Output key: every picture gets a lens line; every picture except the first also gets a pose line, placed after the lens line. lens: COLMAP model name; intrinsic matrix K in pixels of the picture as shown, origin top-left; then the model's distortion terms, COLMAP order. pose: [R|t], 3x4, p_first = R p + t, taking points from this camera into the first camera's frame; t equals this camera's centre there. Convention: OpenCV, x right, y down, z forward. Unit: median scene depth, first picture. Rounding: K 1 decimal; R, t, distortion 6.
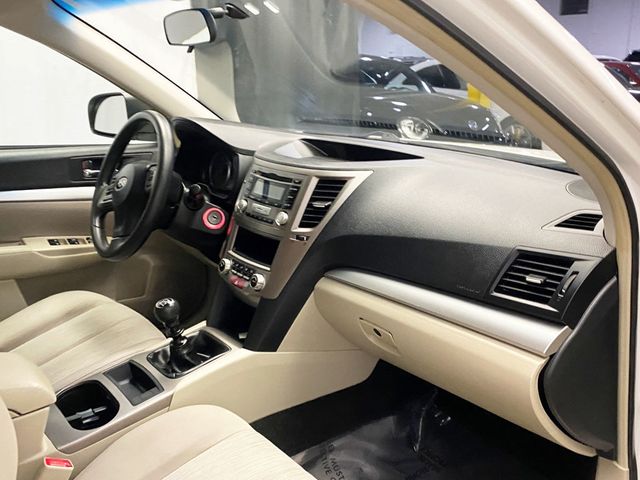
lens RADIAL K [[623.1, 0, 321.1], [0, 623.1, 236.9], [0, 0, 1]] dist [0.032821, 0.000000]
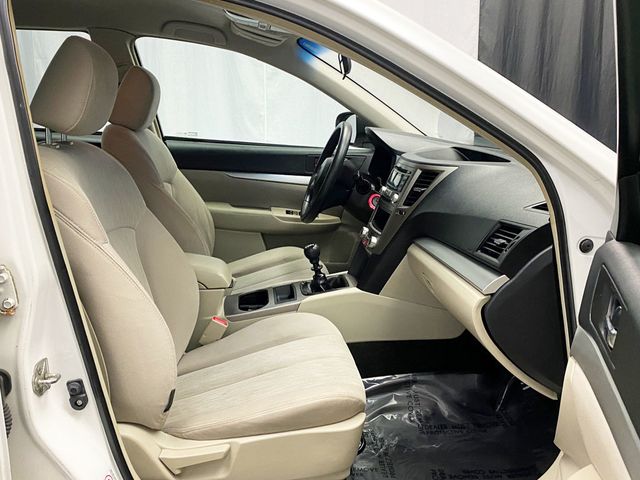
lens RADIAL K [[623.1, 0, 319.0], [0, 623.1, 242.1], [0, 0, 1]] dist [0.032821, 0.000000]
pose [[0.851278, 0.131024, -0.508093, 0.506095], [-0.153757, 0.988105, -0.002803, 0.095527], [0.501682, 0.080509, 0.861298, -0.260705]]
